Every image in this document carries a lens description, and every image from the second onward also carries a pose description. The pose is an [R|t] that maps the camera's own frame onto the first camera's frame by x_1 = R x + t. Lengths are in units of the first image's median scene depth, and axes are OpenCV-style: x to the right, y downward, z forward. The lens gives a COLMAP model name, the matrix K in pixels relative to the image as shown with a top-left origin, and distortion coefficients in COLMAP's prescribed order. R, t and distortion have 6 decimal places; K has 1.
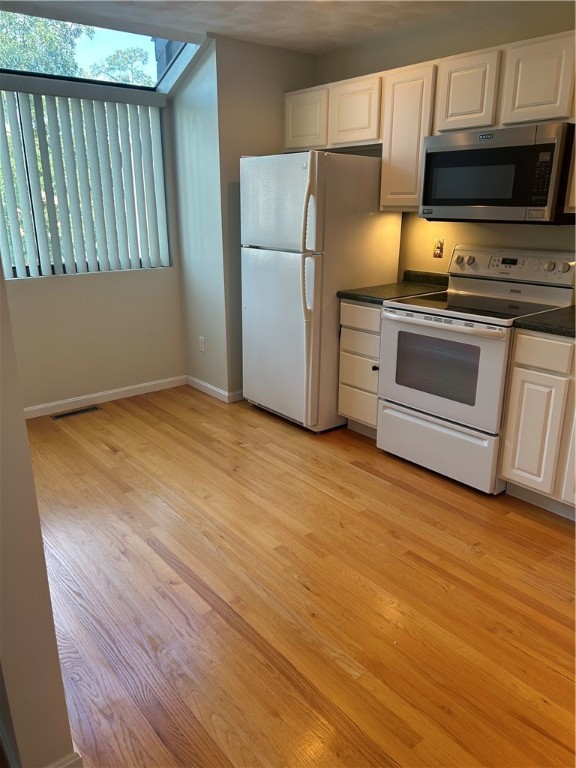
lens RADIAL K [[573.0, 0, 288.6], [0, 573.0, 382.6], [0, 0, 1]] dist [-0.001150, 0.007265]
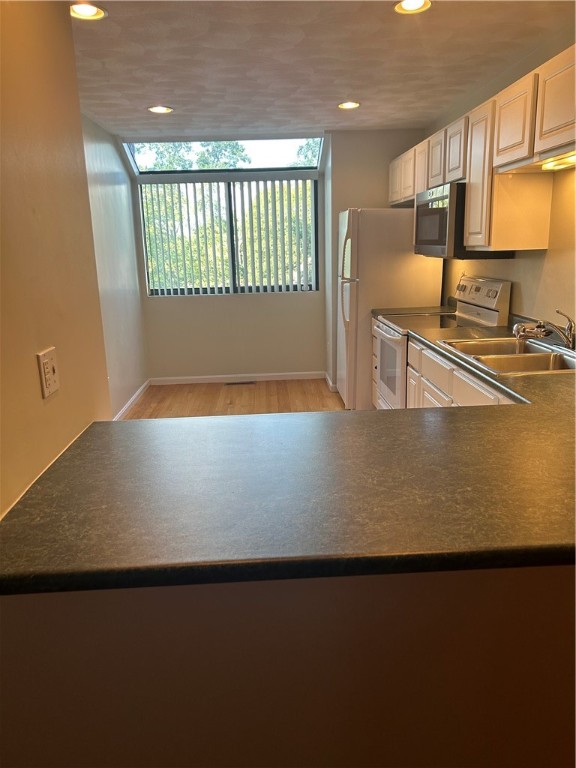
lens RADIAL K [[573.0, 0, 287.0], [0, 573.0, 385.9], [0, 0, 1]] dist [-0.001150, 0.007265]
pose [[0.800754, 0.125292, -0.585742, 0.722797], [-0.156794, 0.987626, -0.003093, 0.051064], [0.578107, 0.094318, 0.810491, -0.176327]]
